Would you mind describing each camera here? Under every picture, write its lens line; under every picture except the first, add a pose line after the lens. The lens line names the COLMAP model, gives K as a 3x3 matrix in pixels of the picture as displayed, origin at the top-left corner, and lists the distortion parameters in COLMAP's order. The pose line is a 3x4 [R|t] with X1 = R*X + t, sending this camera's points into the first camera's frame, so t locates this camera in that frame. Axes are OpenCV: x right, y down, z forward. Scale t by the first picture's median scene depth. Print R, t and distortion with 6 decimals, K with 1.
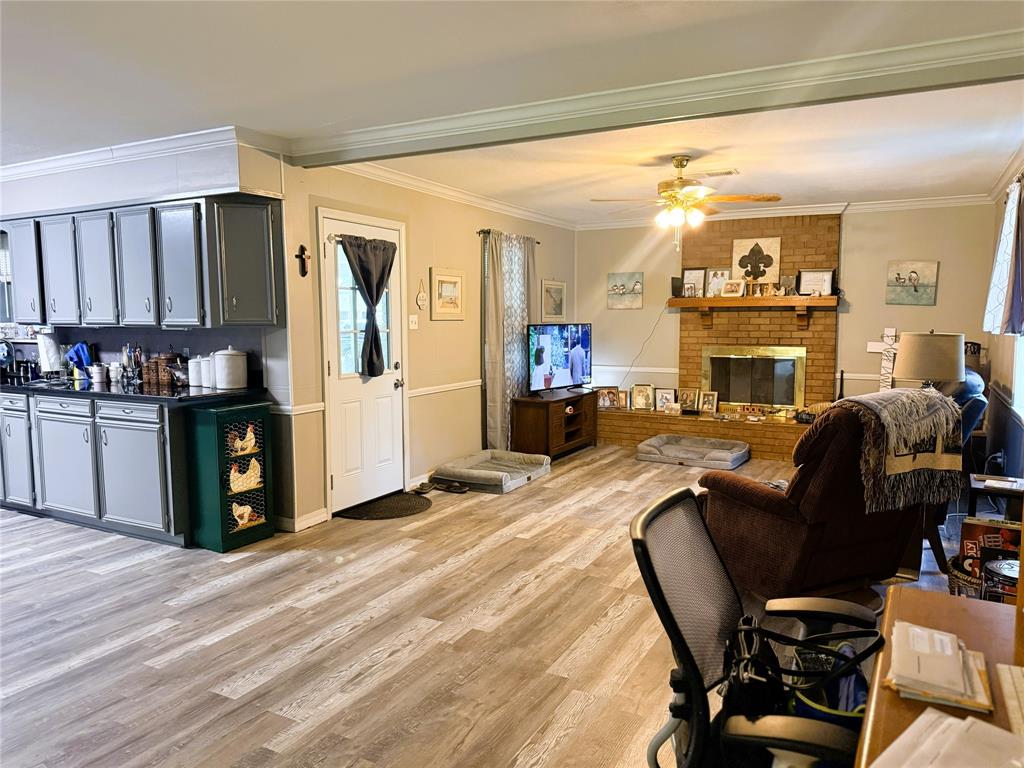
lens RADIAL K [[723.7, 0, 520.5], [0, 723.7, 386.2], [0, 0, 1]] dist [0.117455, -0.188574]
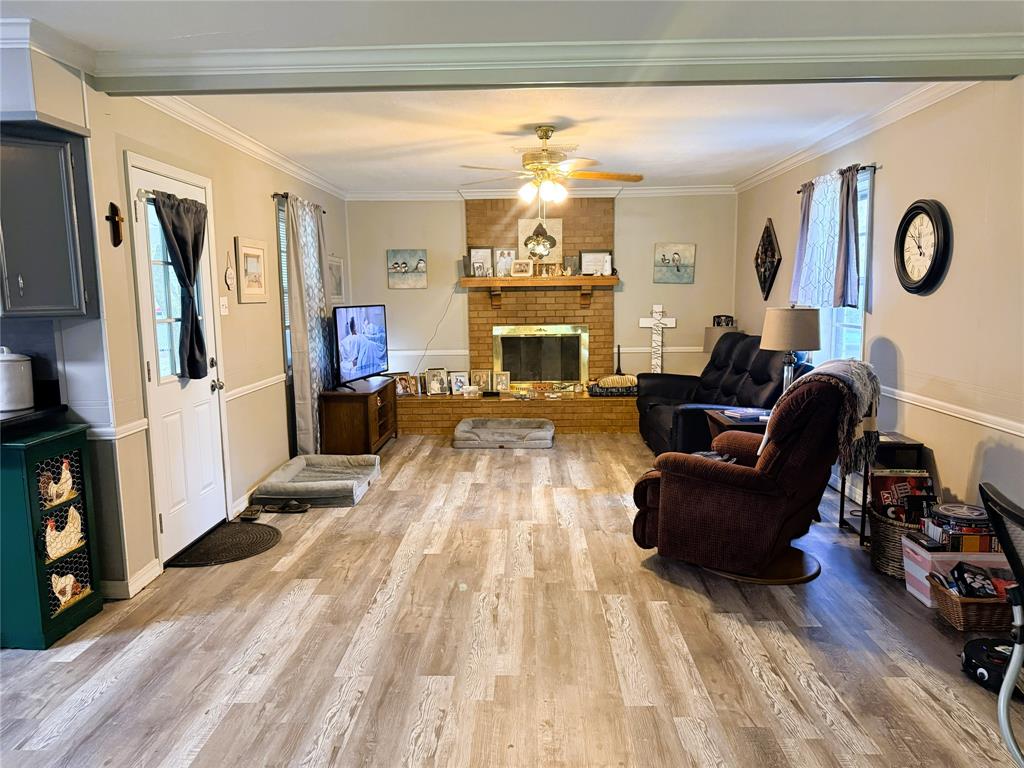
lens RADIAL K [[723.7, 0, 520.5], [0, 723.7, 386.2], [0, 0, 1]] dist [0.117455, -0.188574]
pose [[0.891987, -0.068123, 0.446898, -0.250034], [0.055799, 0.997612, 0.040699, -0.018339], [-0.448603, -0.011367, 0.893659, 0.157976]]
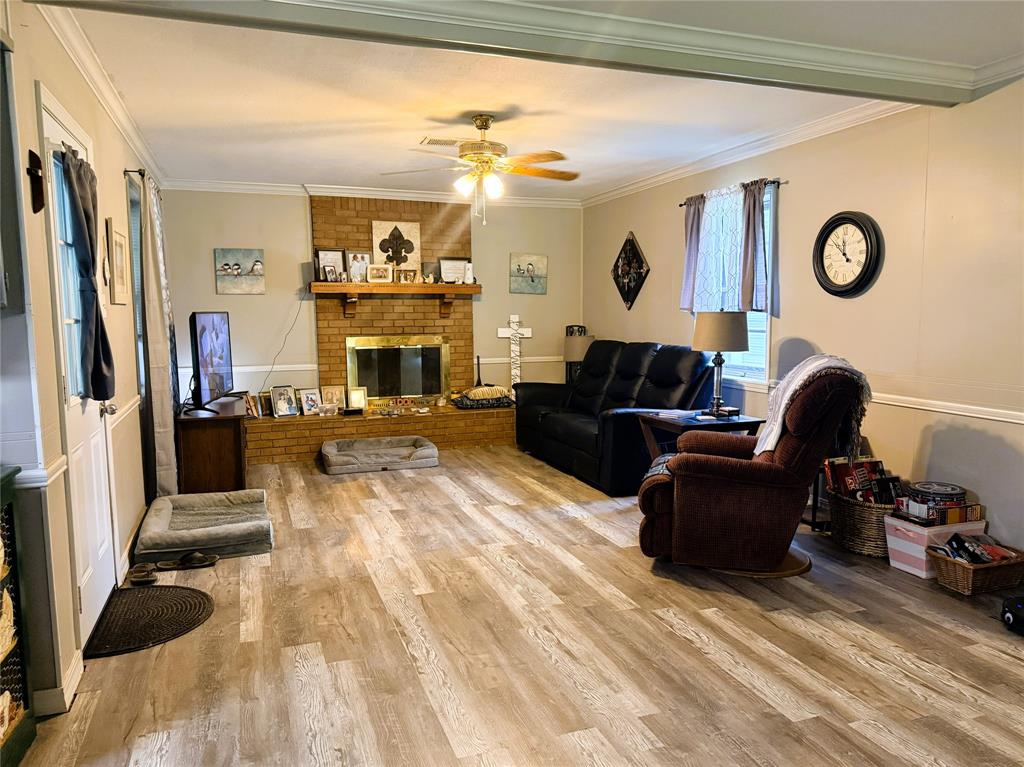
lens RADIAL K [[723.7, 0, 520.5], [0, 723.7, 385.7], [0, 0, 1]] dist [0.117455, -0.188574]
pose [[0.669387, -0.082896, 0.738274, -0.417244], [0.080541, 0.995996, 0.038808, -0.020853], [-0.738535, 0.033484, 0.673383, 0.375444]]
